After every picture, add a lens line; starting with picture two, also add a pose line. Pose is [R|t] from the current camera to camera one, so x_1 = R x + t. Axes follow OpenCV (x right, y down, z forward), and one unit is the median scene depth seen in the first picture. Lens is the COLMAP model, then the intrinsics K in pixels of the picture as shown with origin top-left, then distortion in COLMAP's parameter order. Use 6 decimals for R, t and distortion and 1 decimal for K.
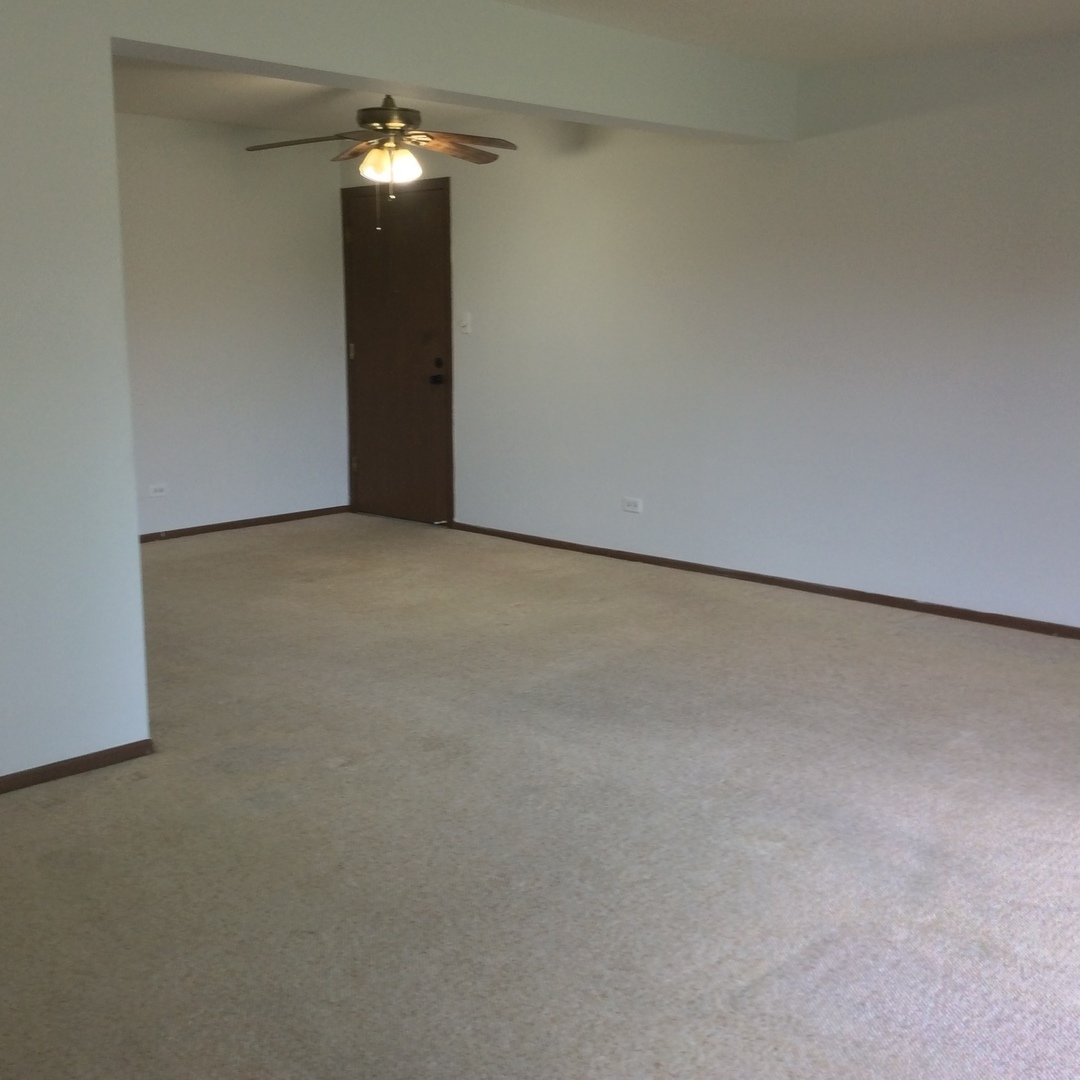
lens RADIAL K [[1272.1, 0, 540.0], [0, 1272.1, 540.0], [0, 0, 1]] dist [0.065036, 0.034643]
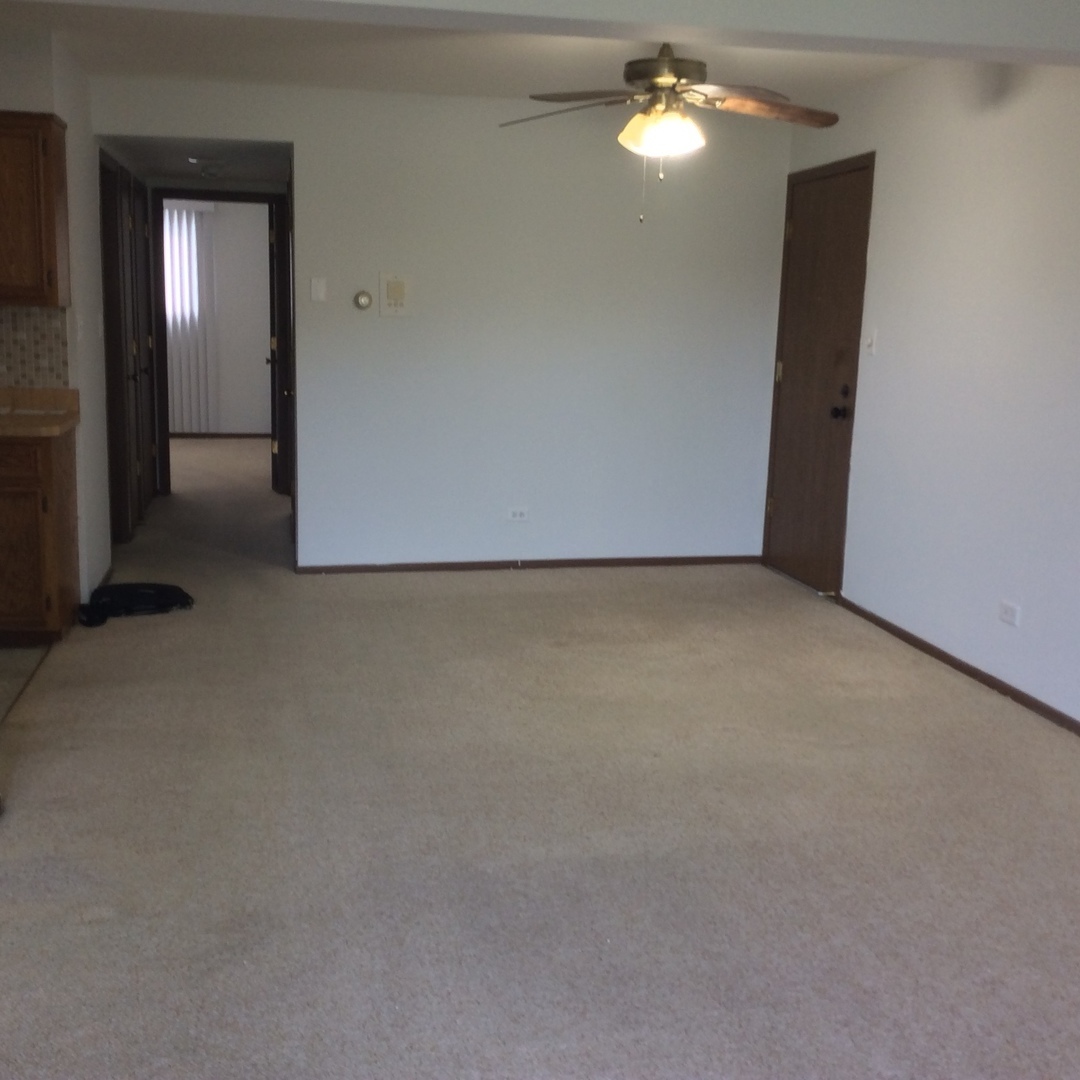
lens RADIAL K [[1300.3, 0, 509.9], [0, 1300.3, 539.6], [0, 0, 1]] dist [0.178692, -0.361720]
pose [[0.826259, 0.121753, -0.549975, 0.274366], [-0.128088, 0.991394, 0.027040, -0.059611], [0.548534, 0.048103, 0.834743, 0.295298]]
